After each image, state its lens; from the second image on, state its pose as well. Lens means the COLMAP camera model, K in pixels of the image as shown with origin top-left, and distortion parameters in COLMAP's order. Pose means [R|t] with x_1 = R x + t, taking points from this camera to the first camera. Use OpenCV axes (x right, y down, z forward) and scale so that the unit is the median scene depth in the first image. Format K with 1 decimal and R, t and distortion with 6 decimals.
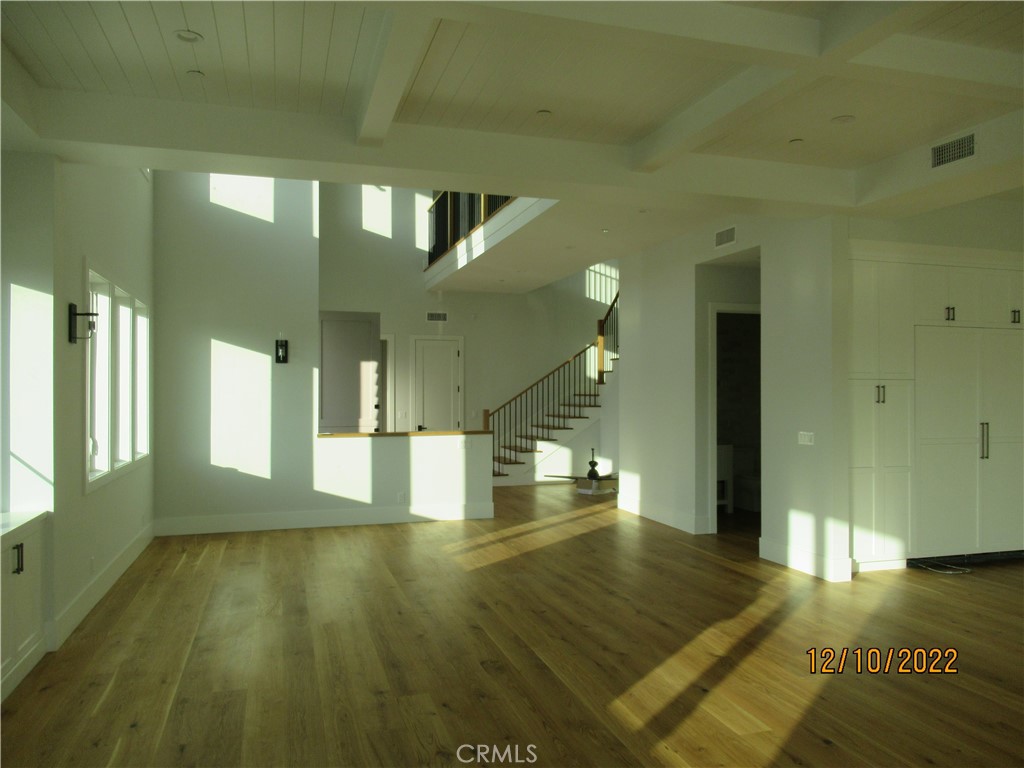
lens RADIAL K [[764.7, 0, 511.8], [0, 764.7, 381.3], [0, 0, 1]] dist [-0.006951, -0.008676]
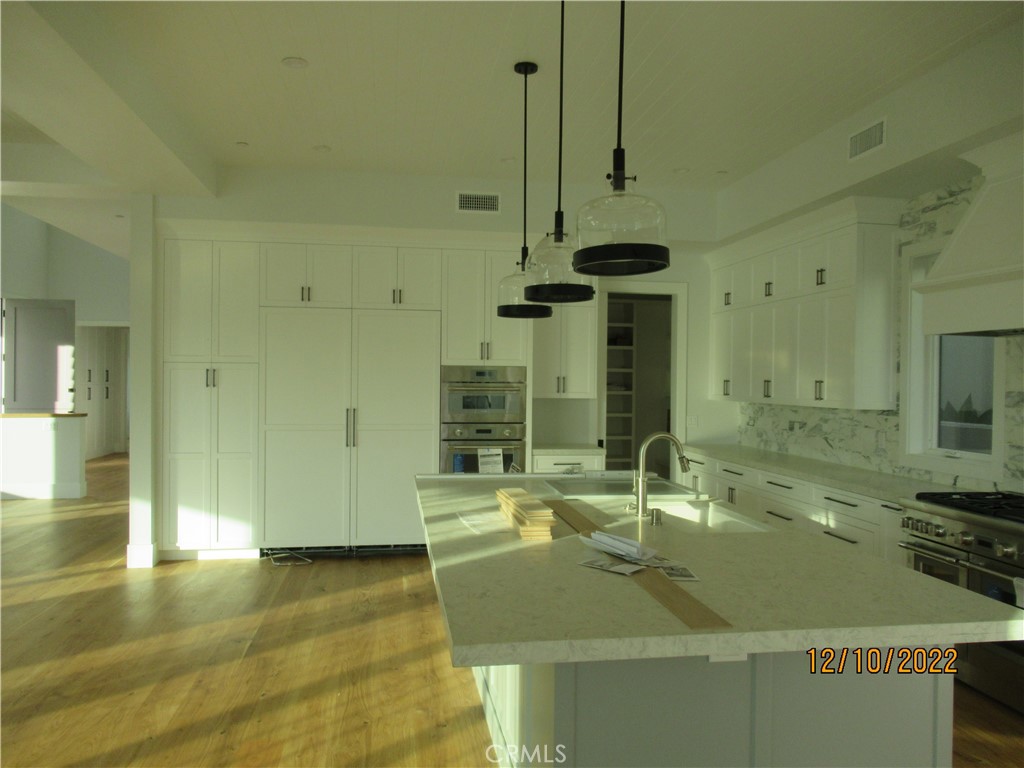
lens RADIAL K [[764.7, 0, 508.8], [0, 764.7, 376.3], [0, 0, 1]] dist [-0.006951, -0.008676]
pose [[0.988530, -0.001802, -0.151012, 1.050134], [0.004213, 0.999869, 0.015652, 0.001301], [0.150964, -0.016108, 0.988408, 0.103360]]
